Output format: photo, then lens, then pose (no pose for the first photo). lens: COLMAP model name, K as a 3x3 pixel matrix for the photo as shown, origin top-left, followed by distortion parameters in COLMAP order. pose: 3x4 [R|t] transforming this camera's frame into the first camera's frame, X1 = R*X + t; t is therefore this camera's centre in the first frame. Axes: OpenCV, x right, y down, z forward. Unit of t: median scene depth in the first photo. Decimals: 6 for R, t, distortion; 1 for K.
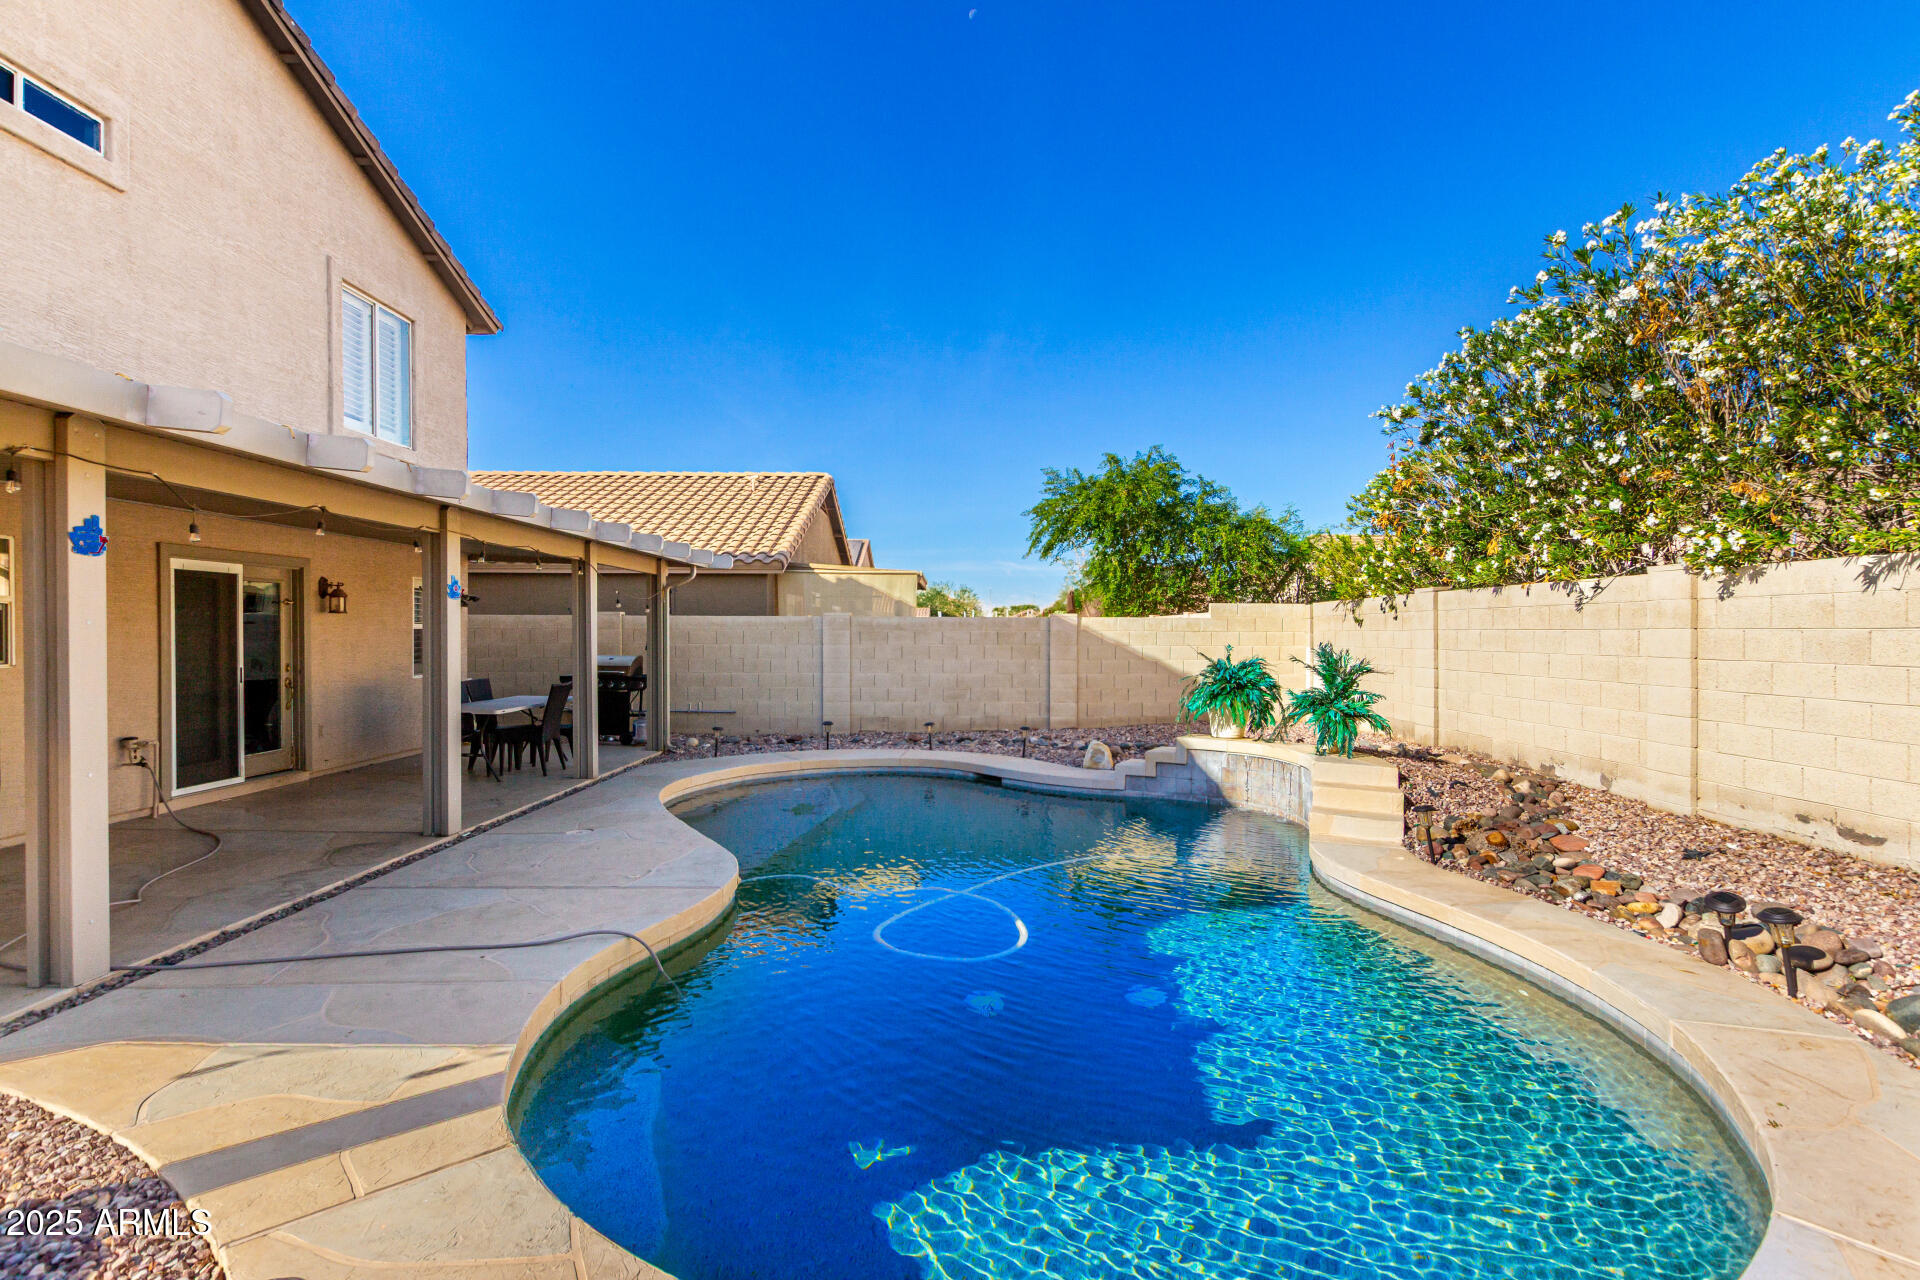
lens RADIAL K [[901.8, 0, 955.9], [0, 901.8, 635.3], [0, 0, 1]] dist [0.014471, -0.001760]
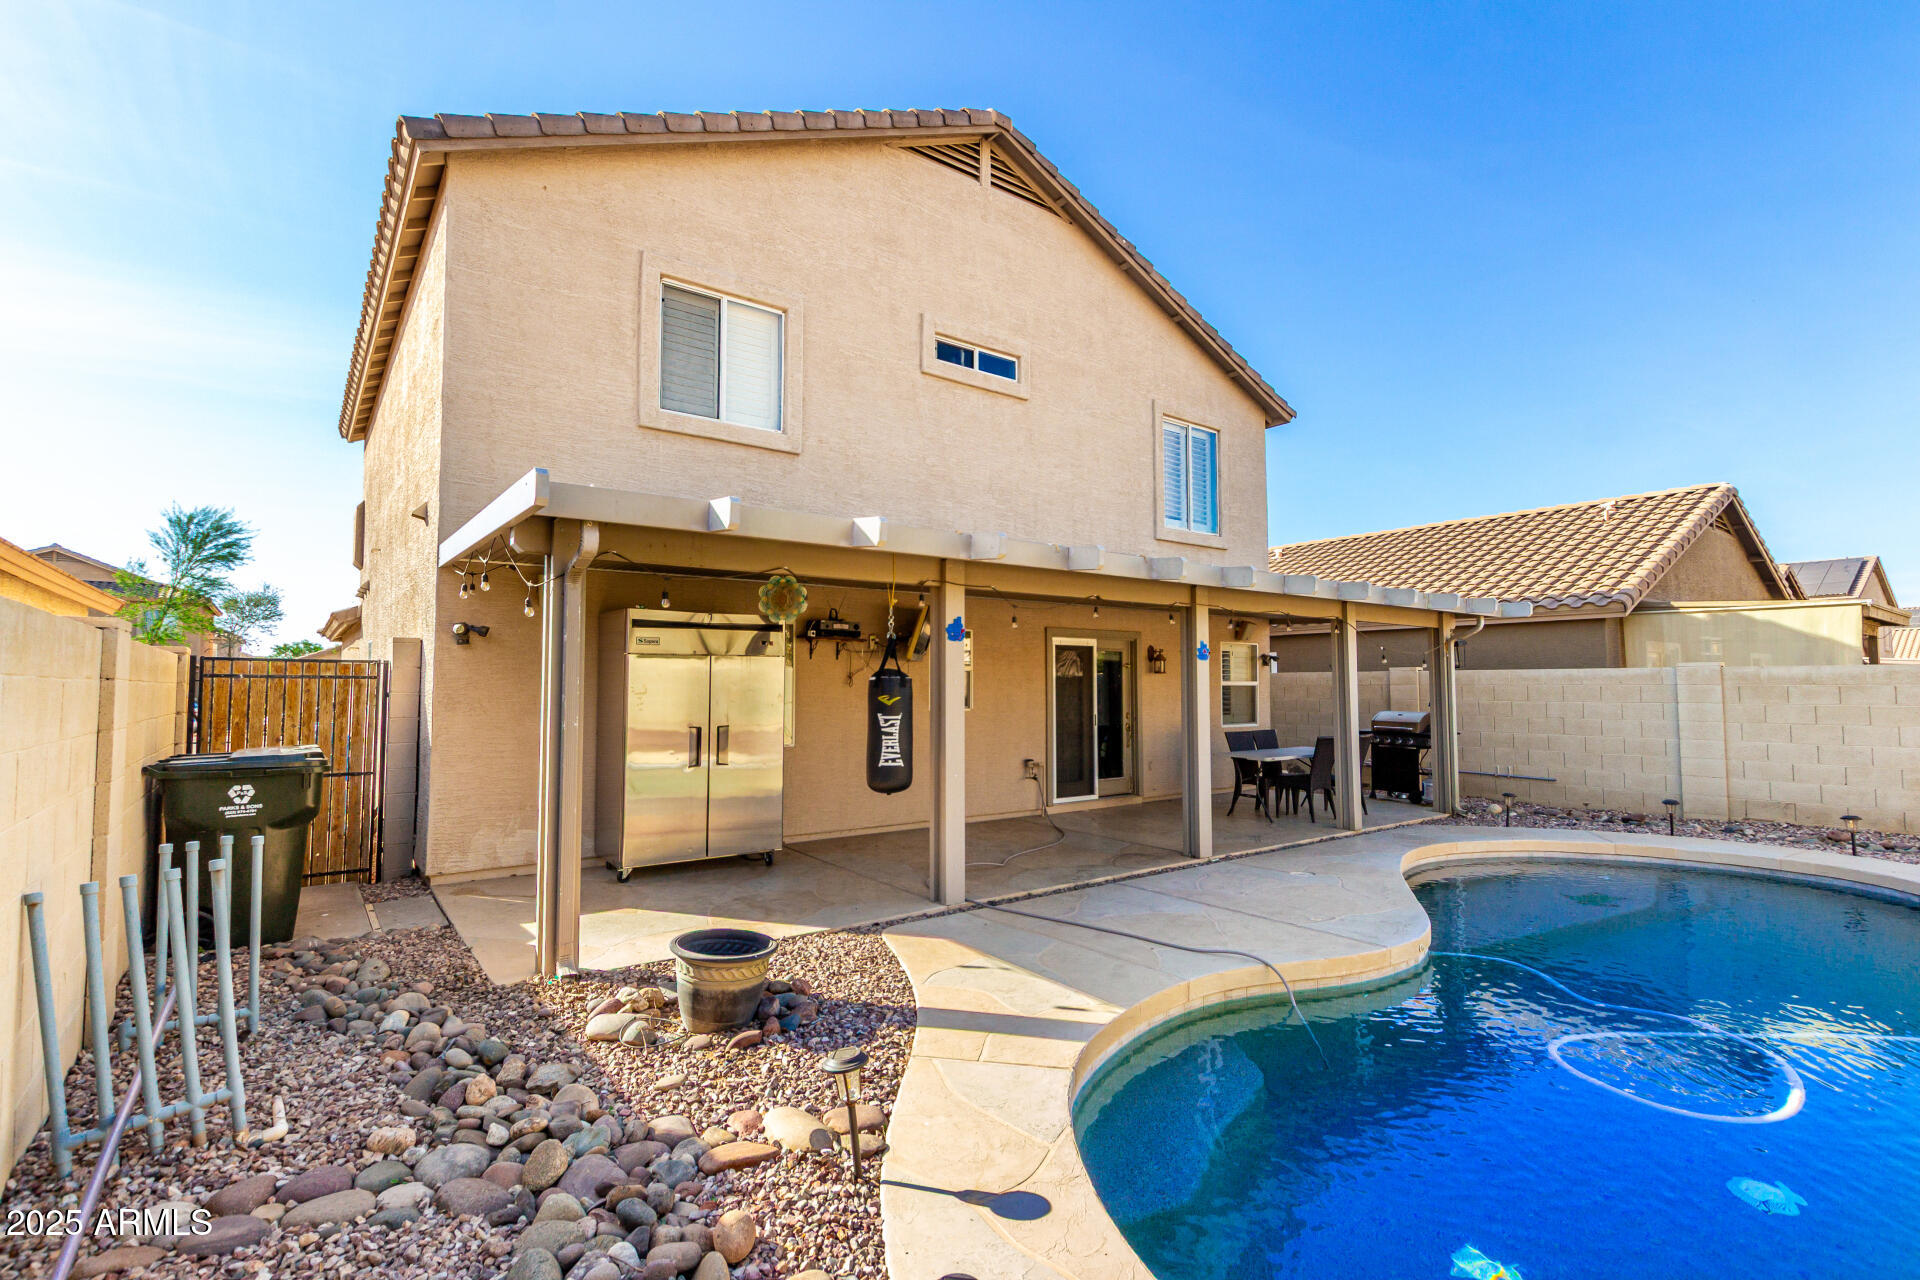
lens RADIAL K [[901.8, 0, 955.9], [0, 901.8, 635.3], [0, 0, 1]] dist [0.014471, -0.001760]
pose [[0.597574, -0.050005, -0.800253, 0.182015], [-0.000543, 0.998028, -0.062769, 0.001993], [0.801814, 0.037944, 0.596368, 0.015778]]
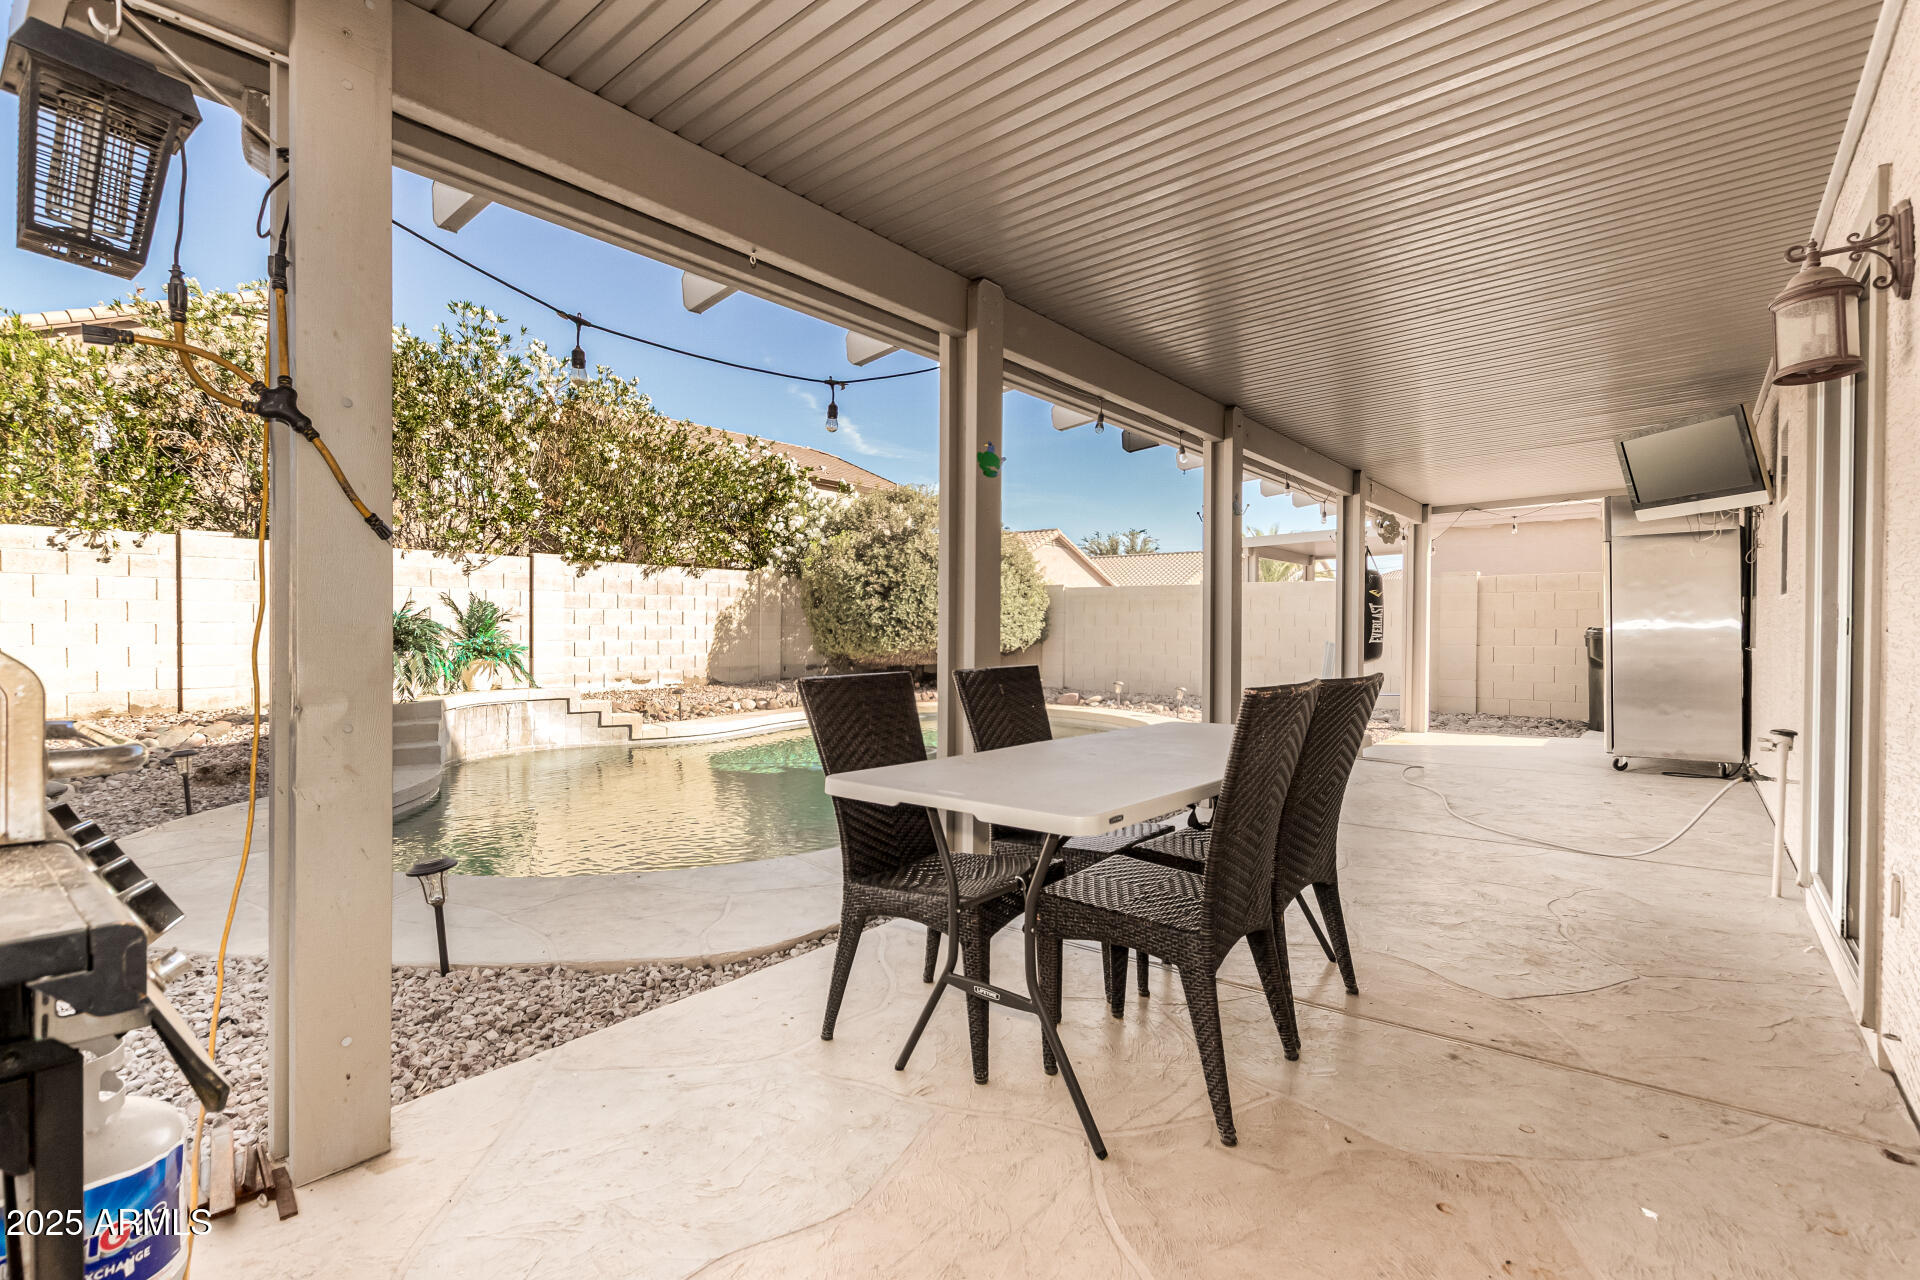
lens RADIAL K [[877.0, 0, 960.0], [0, 877.0, 640.0], [0, 0, 1]] dist [0.001088, -0.000218]
pose [[-0.781132, -0.012431, 0.624242, -0.690248], [-0.001526, 0.999837, 0.018001, 0.043346], [-0.624364, 0.013108, -0.781024, 1.421021]]
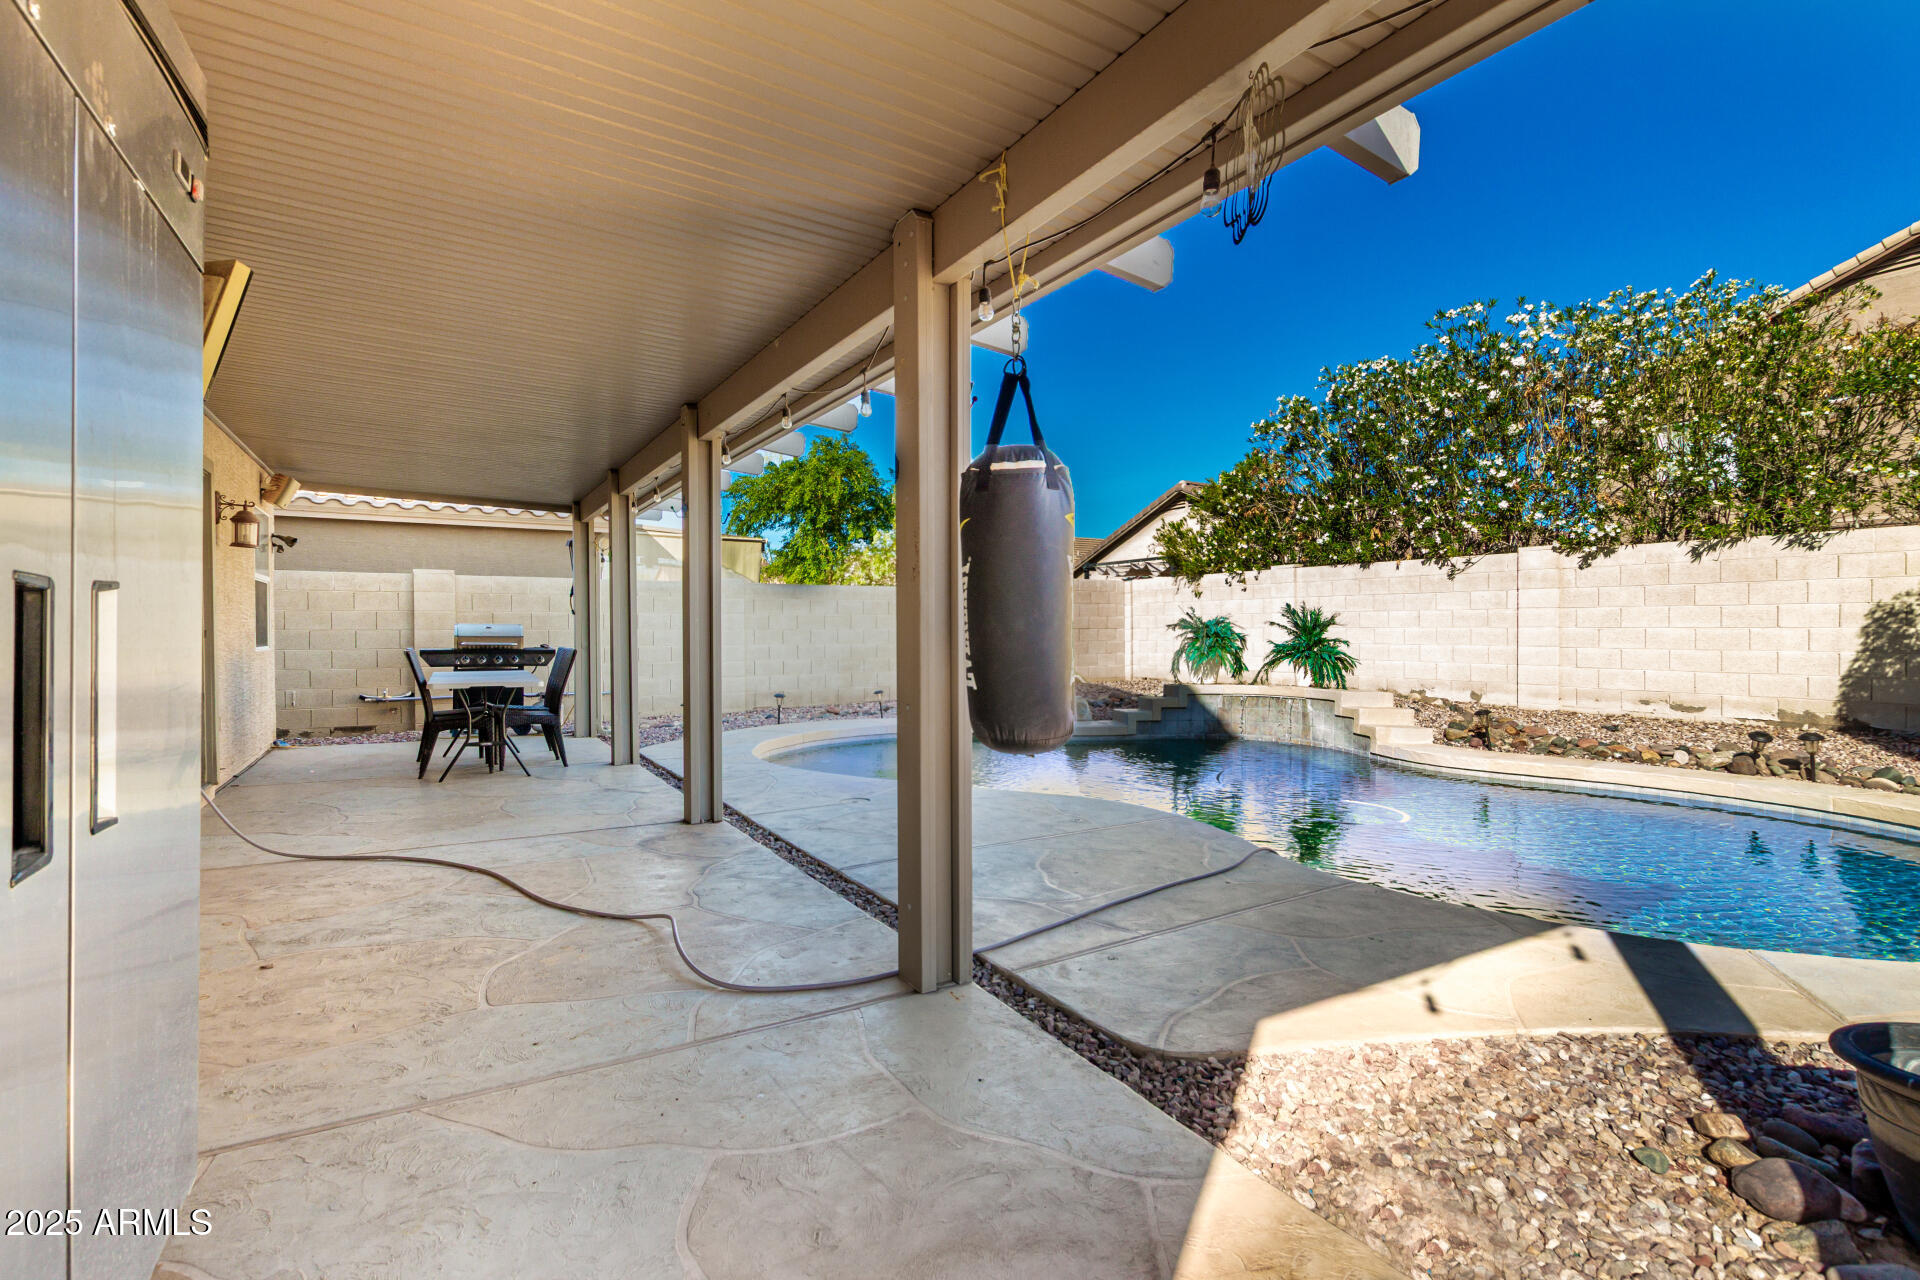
lens RADIAL K [[901.8, 0, 955.9], [0, 901.8, 635.3], [0, 0, 1]] dist [0.014471, -0.001760]
pose [[0.855842, -0.007482, 0.517184, -0.637779], [0.005096, 0.999969, 0.006033, 0.043453], [-0.517213, -0.002527, 0.855853, 0.165544]]
